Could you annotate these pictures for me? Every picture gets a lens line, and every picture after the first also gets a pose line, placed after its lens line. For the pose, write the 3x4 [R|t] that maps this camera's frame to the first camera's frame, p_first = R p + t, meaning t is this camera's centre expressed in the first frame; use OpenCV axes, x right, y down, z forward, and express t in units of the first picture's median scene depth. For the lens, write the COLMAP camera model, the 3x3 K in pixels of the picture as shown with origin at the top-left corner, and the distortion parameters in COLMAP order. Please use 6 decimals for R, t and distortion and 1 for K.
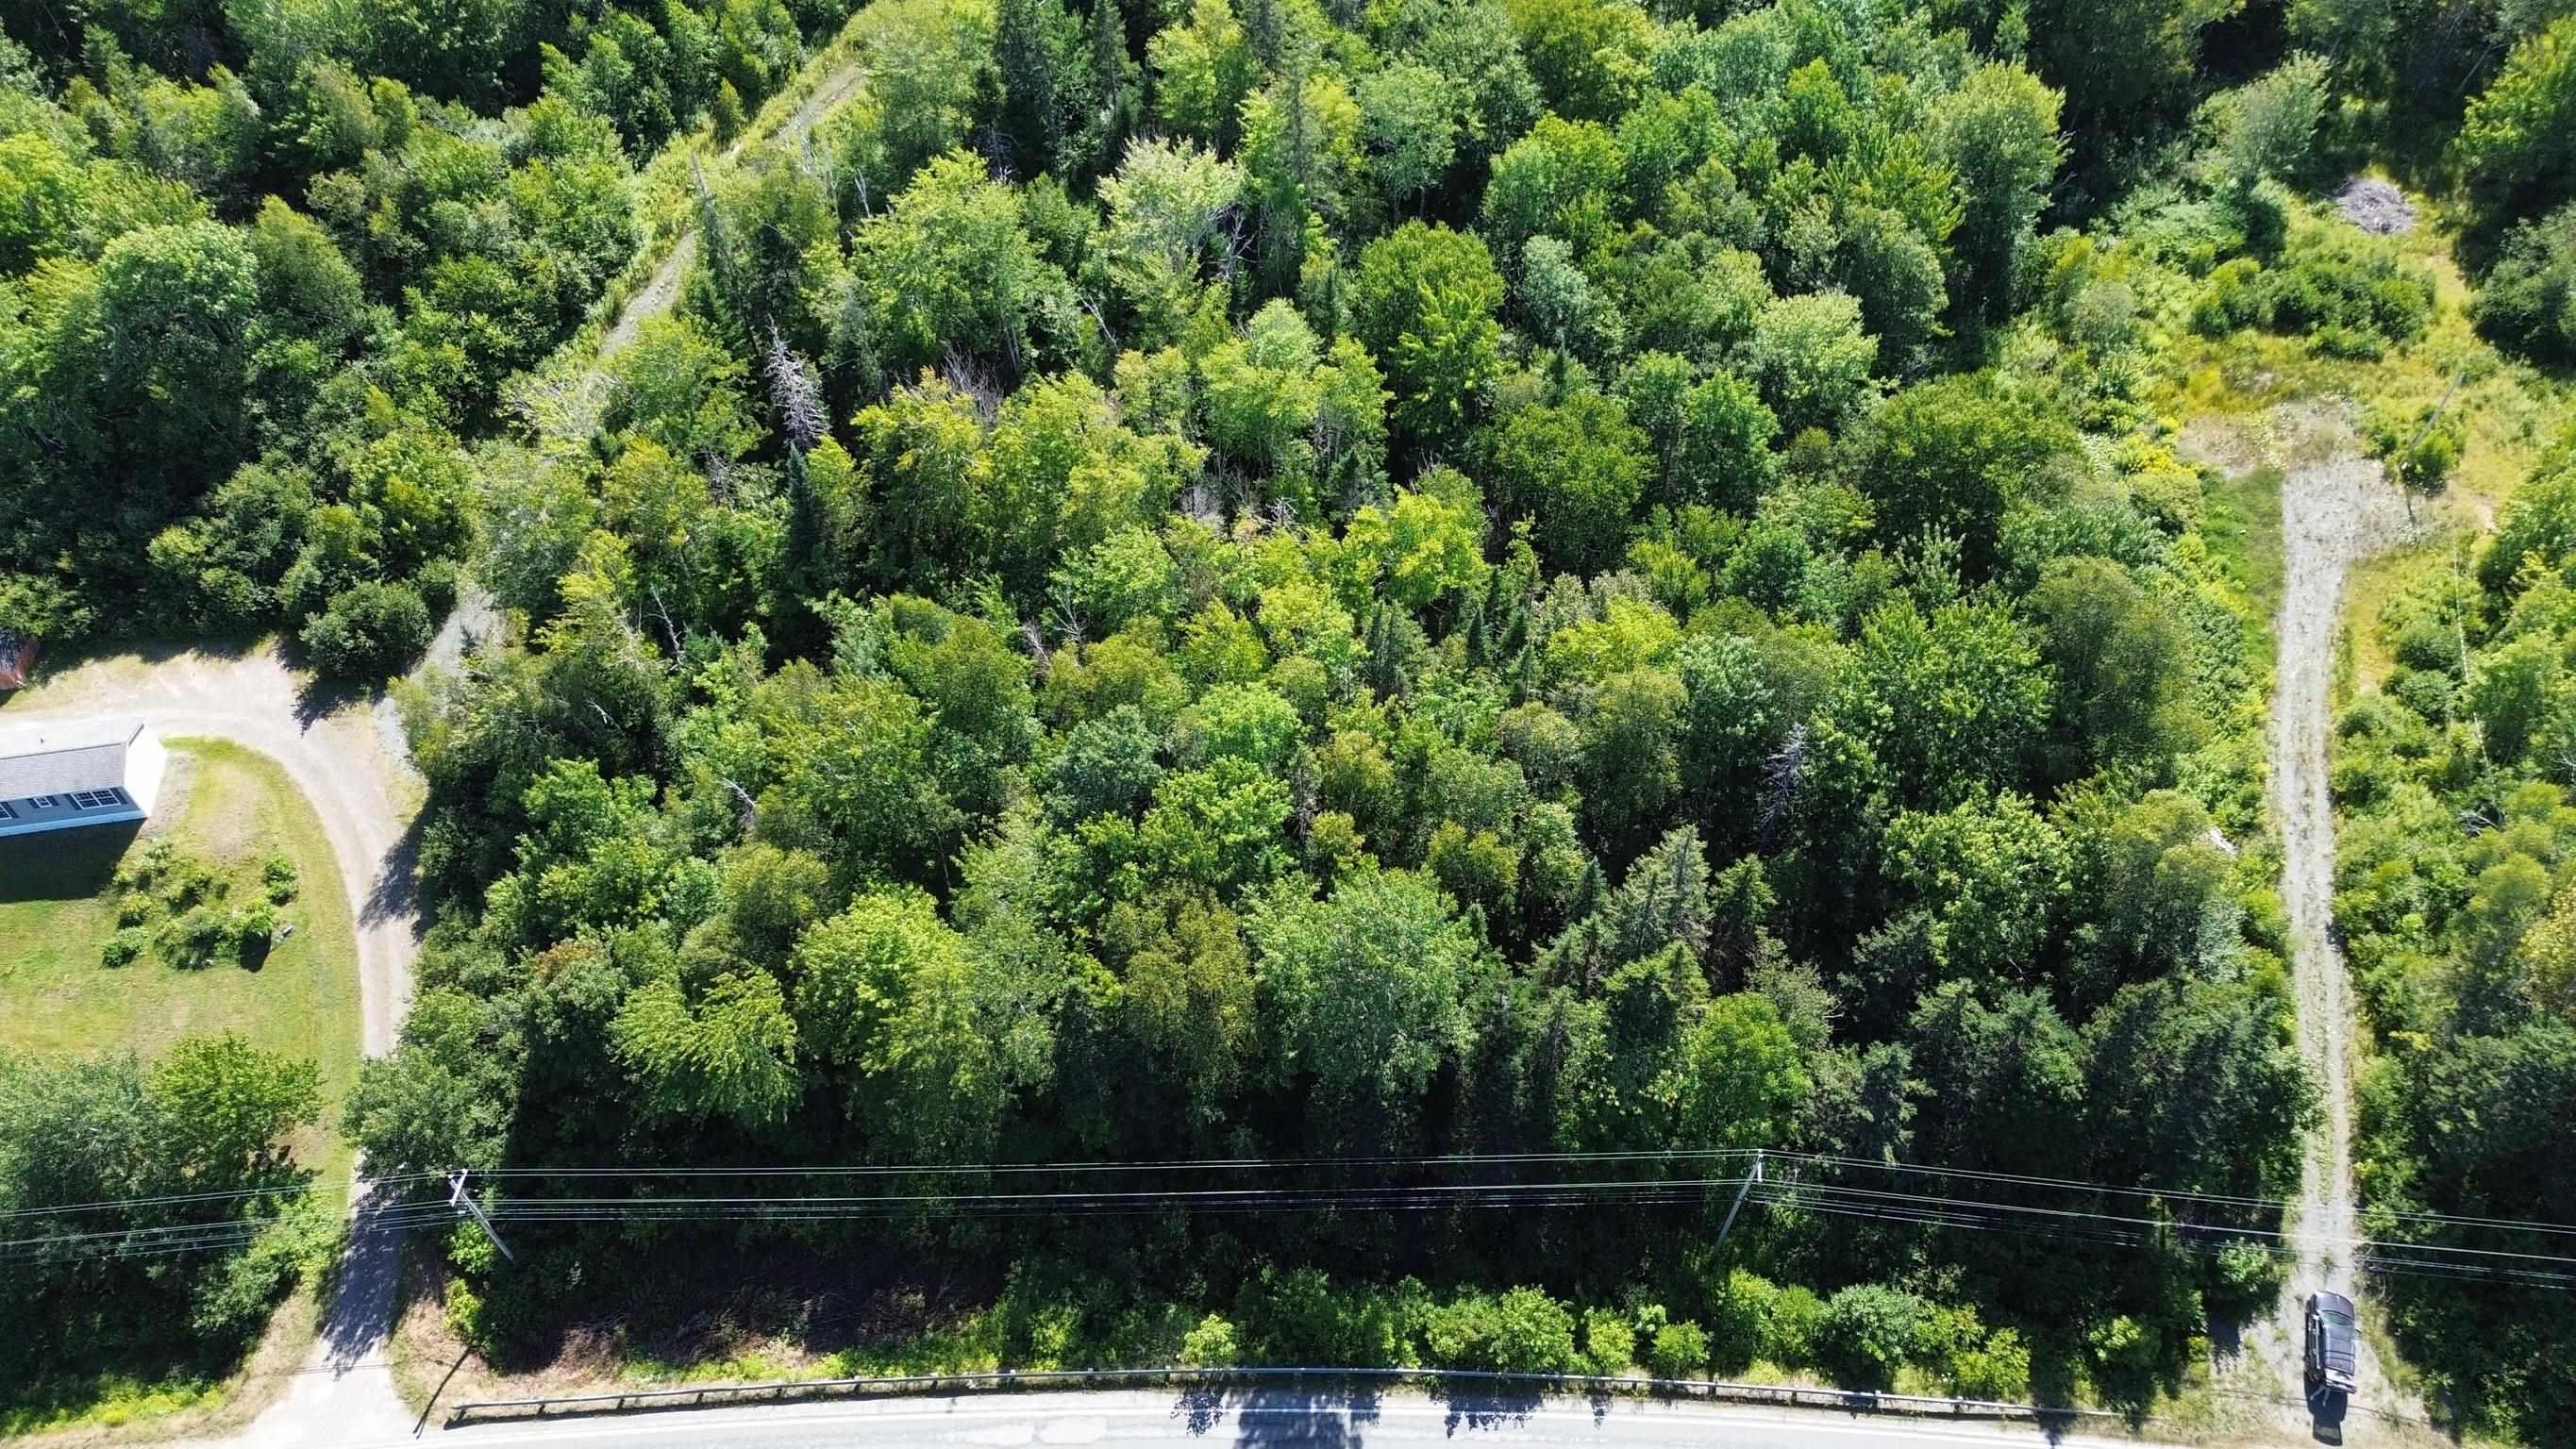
lens RADIAL K [[1815.8, 0, 1287.5], [0, 1815.8, 722.5], [0, 0, 1]] dist [0.065482, -0.065882]
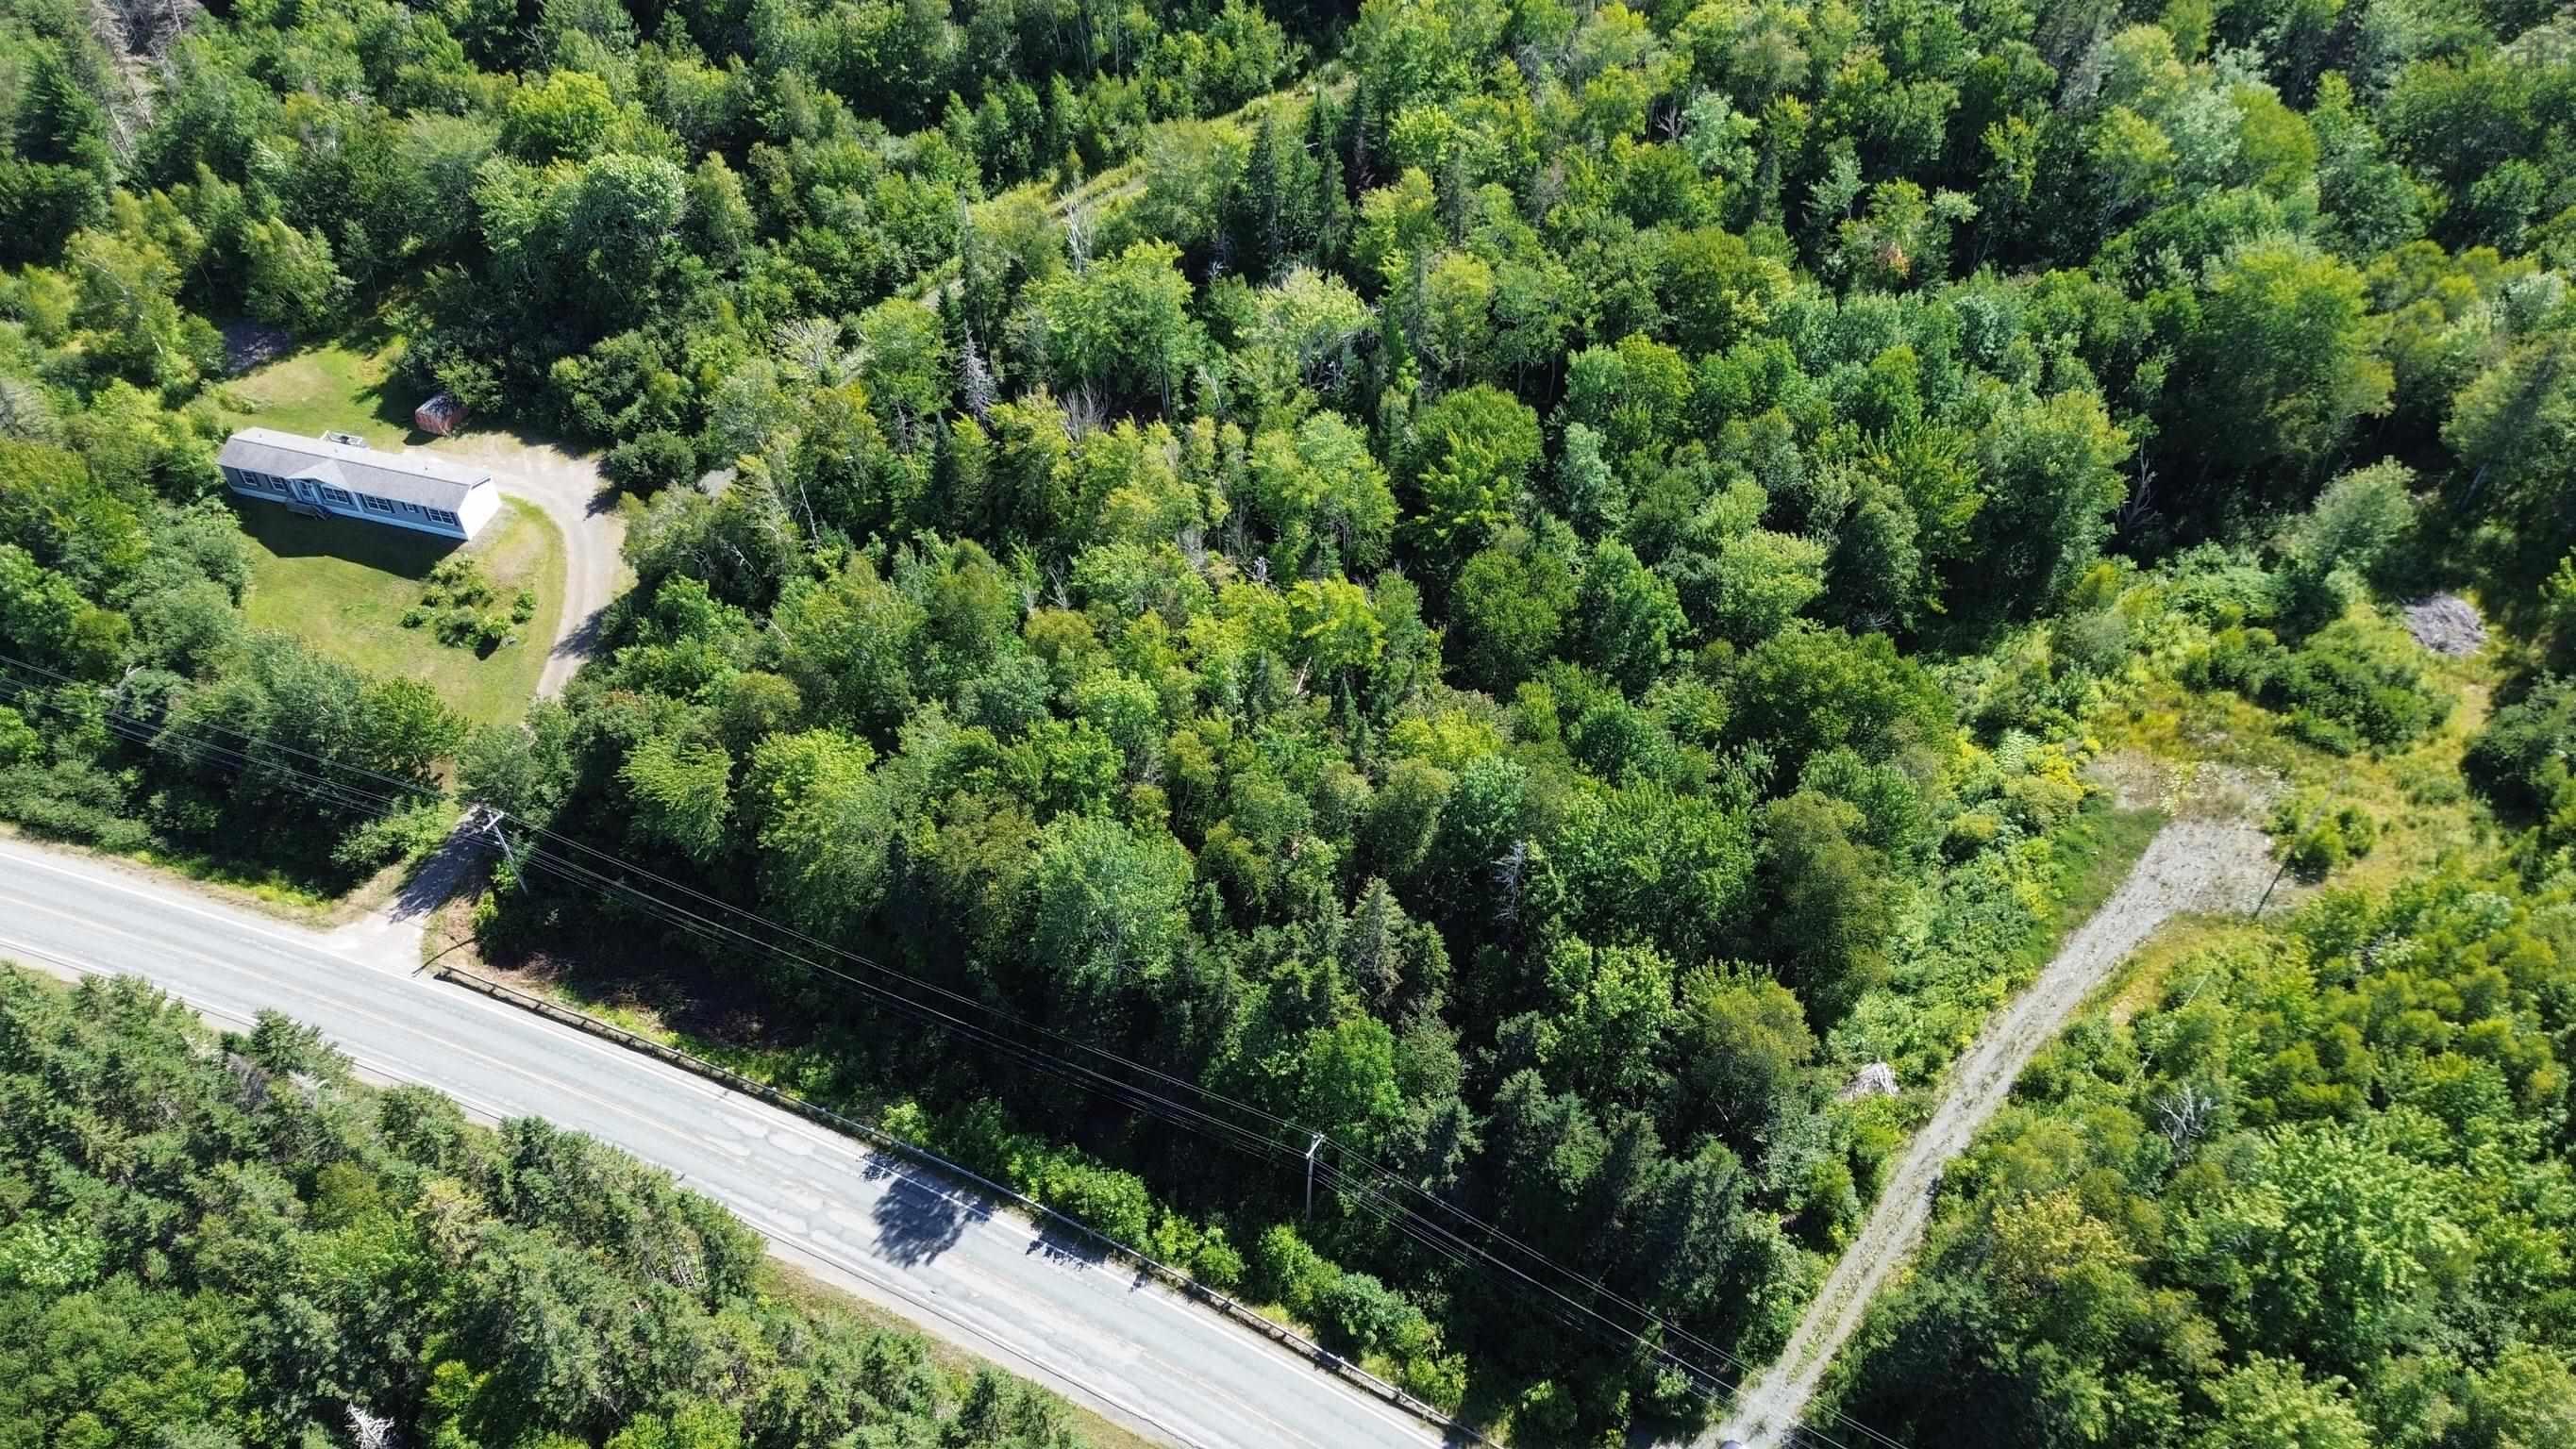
lens RADIAL K [[1815.8, 0, 1283.6], [0, 1815.8, 728.1], [0, 0, 1]] dist [0.065482, -0.065882]
pose [[0.904983, 0.313911, -0.287168, 0.410025], [-0.330220, 0.943862, -0.008895, -0.006962], [0.268255, 0.102878, 0.957839, -0.180517]]
